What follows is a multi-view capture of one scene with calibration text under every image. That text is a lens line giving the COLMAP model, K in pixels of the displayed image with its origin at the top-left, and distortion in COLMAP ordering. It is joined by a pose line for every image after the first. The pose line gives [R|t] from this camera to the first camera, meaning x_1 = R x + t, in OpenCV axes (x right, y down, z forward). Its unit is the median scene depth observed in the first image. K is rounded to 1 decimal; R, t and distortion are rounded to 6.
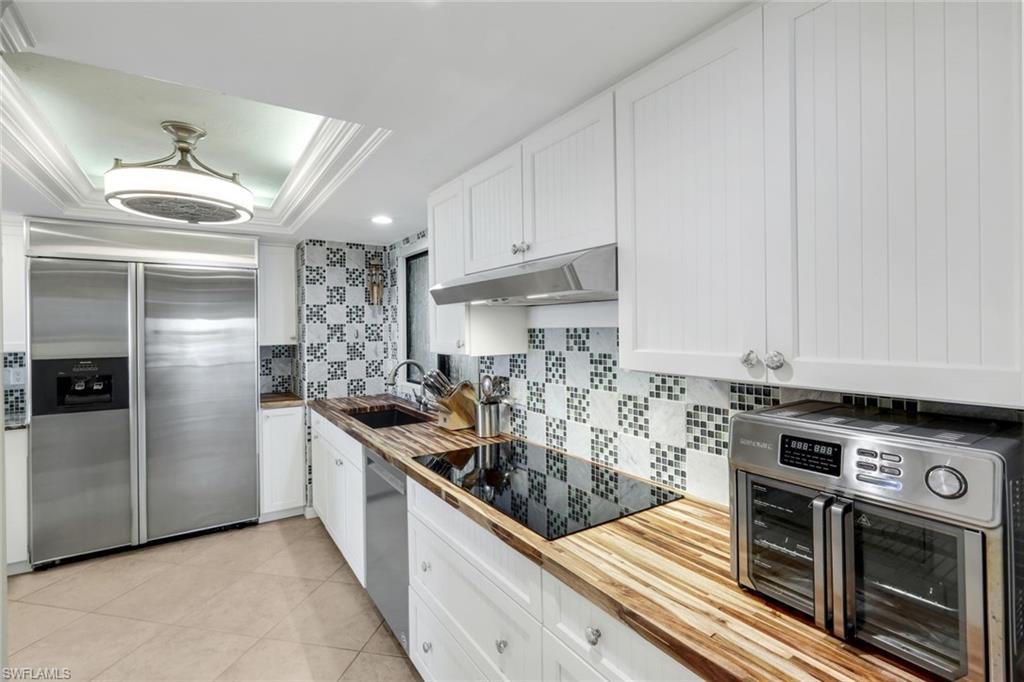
lens RADIAL K [[483.7, 0, 509.4], [0, 483.7, 333.5], [0, 0, 1]] dist [-0.001248, -0.000049]
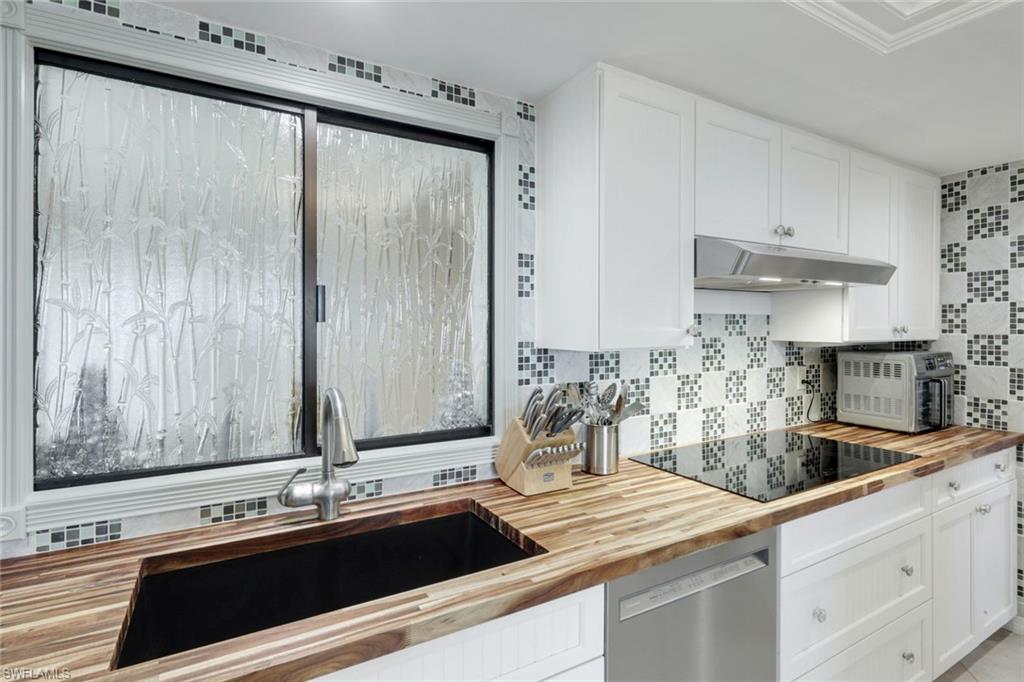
lens RADIAL K [[481.7, 0, 498.8], [0, 481.7, 320.6], [0, 0, 1]] dist [0.001994, -0.000583]
pose [[0.076025, -0.003021, 0.997101, -0.917173], [0.000366, 0.999995, 0.003002, -0.000263], [-0.997106, 0.000137, 0.076026, 1.390438]]
